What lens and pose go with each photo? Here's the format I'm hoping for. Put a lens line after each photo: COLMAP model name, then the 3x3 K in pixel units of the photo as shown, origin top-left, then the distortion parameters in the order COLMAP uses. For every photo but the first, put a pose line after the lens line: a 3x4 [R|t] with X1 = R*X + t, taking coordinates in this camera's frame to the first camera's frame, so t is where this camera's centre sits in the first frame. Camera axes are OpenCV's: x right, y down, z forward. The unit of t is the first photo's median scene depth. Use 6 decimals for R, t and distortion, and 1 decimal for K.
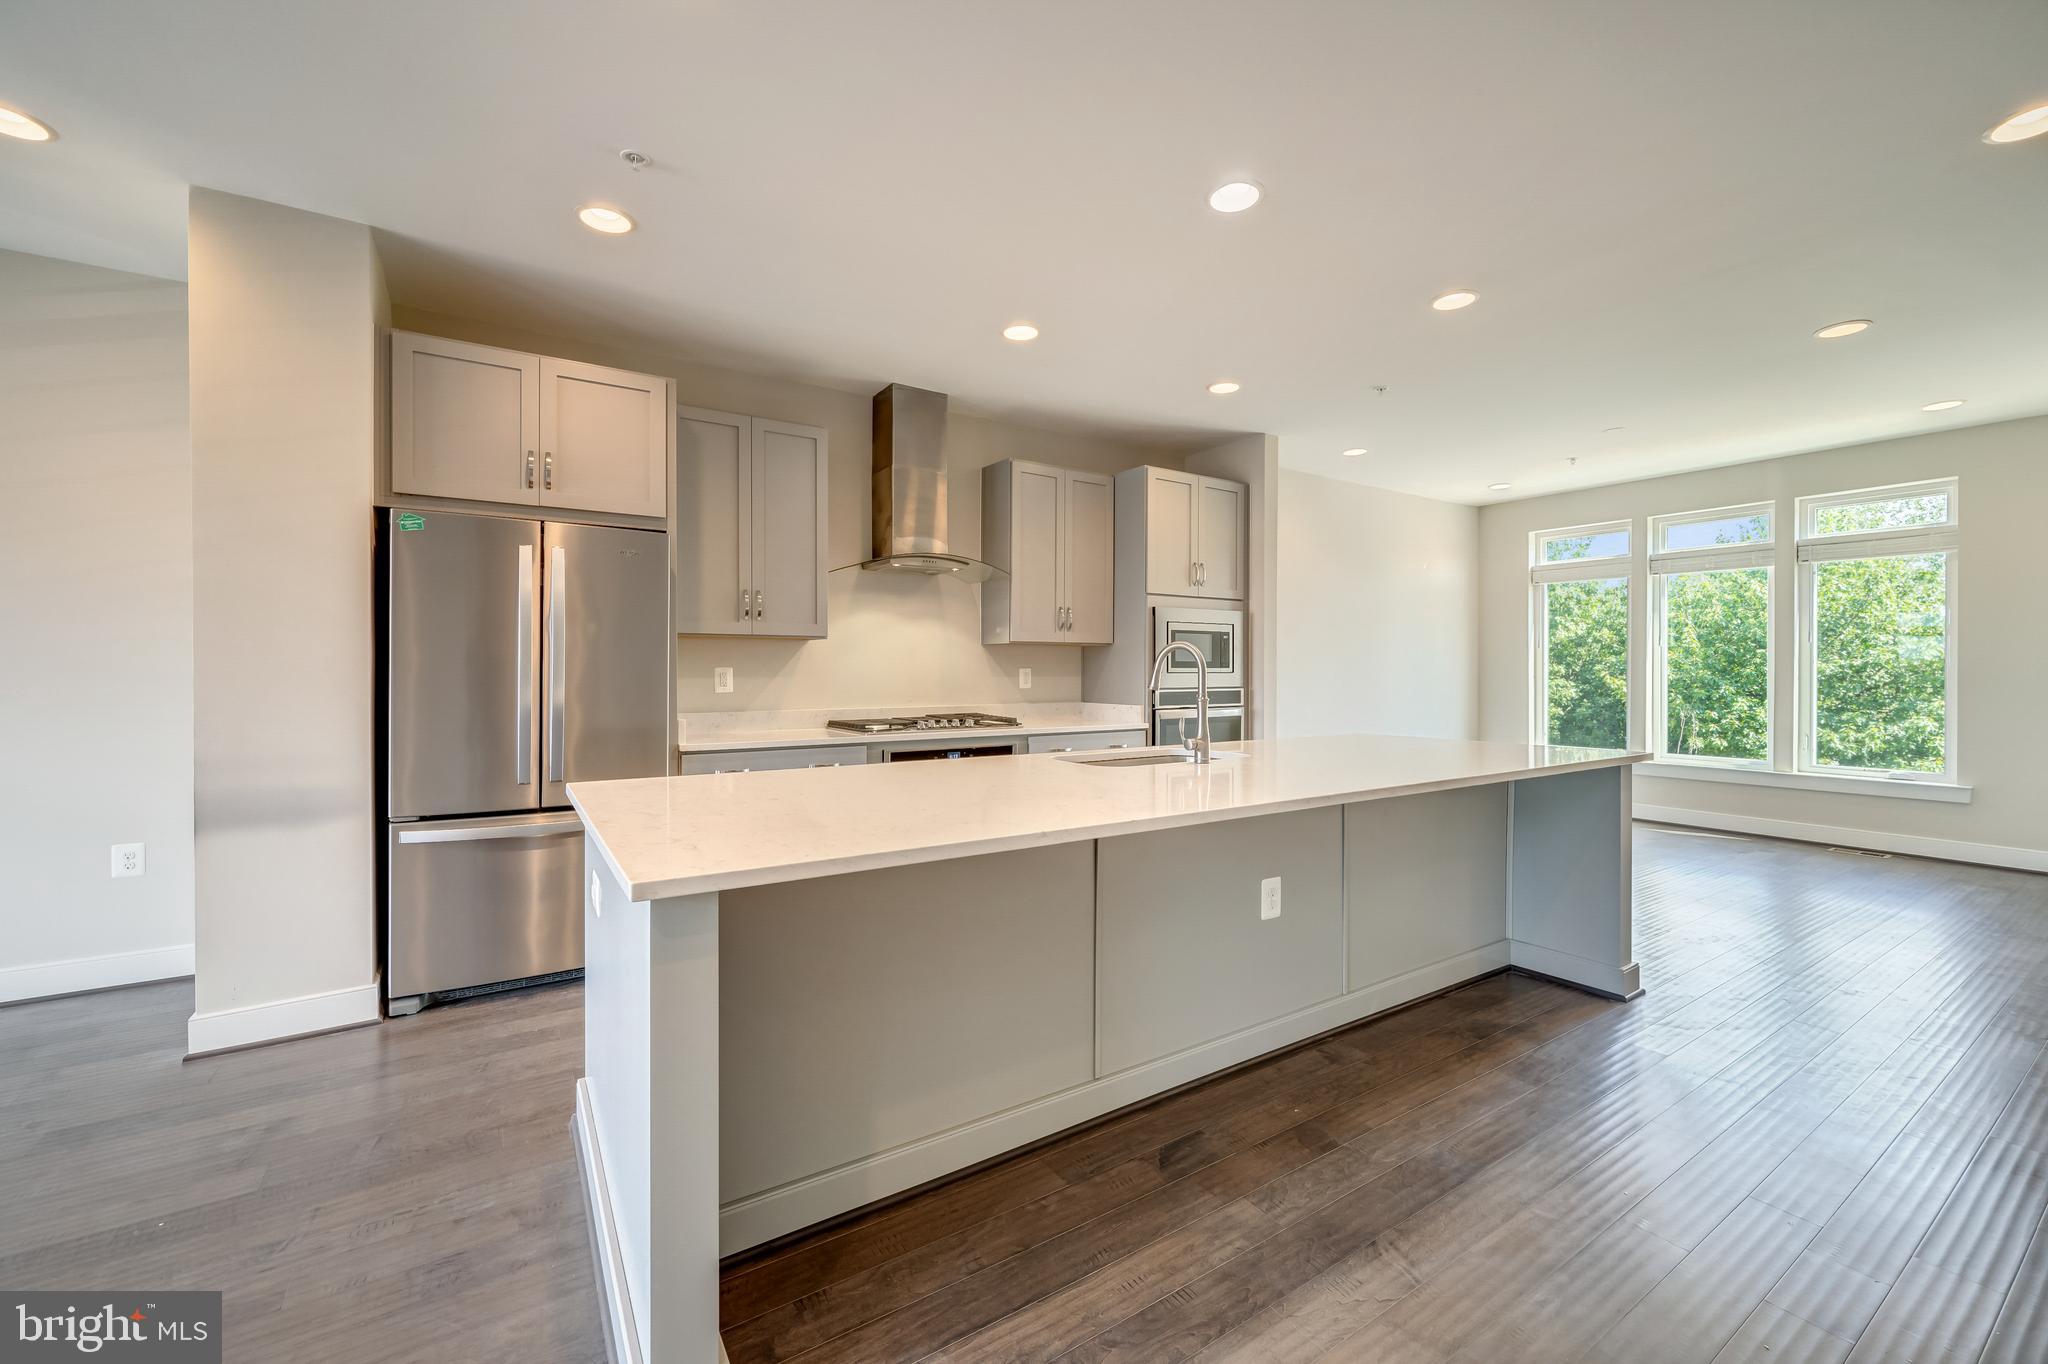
lens RADIAL K [[813.9, 0, 1045.5], [0, 813.9, 676.3], [0, 0, 1]] dist [0.000102, 0.000458]
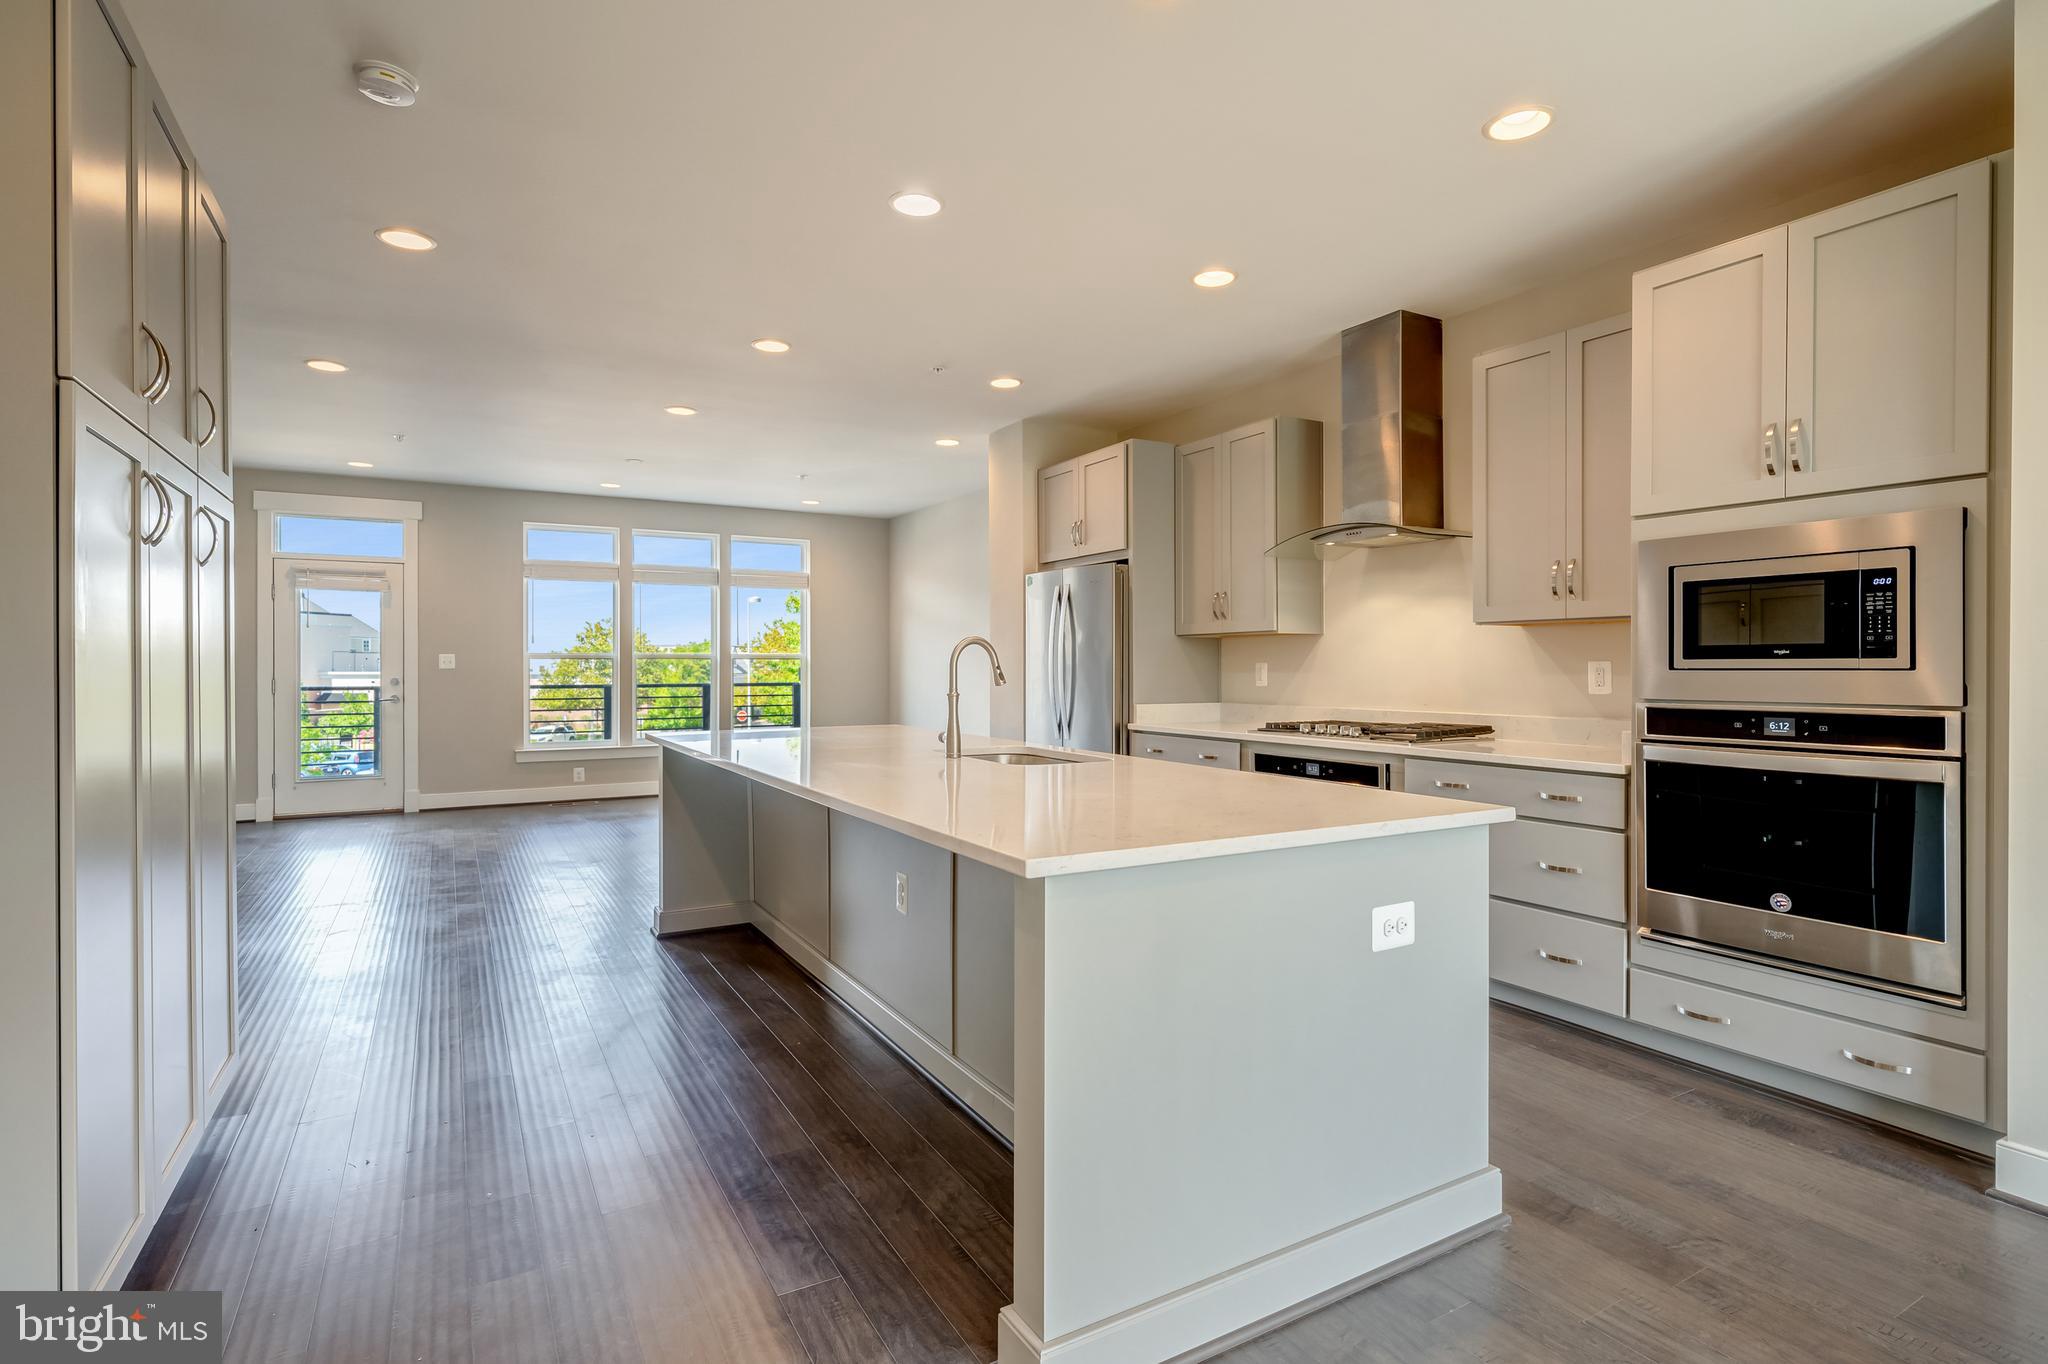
lens RADIAL K [[995.4, 0, 1020.0], [0, 995.4, 669.5], [0, 0, 1]] dist [-0.000537, -0.000066]
pose [[-0.054265, 0.003344, -0.998521, 0.771142], [-0.004759, 0.999982, 0.003607, -0.004398], [0.998515, 0.004947, -0.054248, 0.627244]]
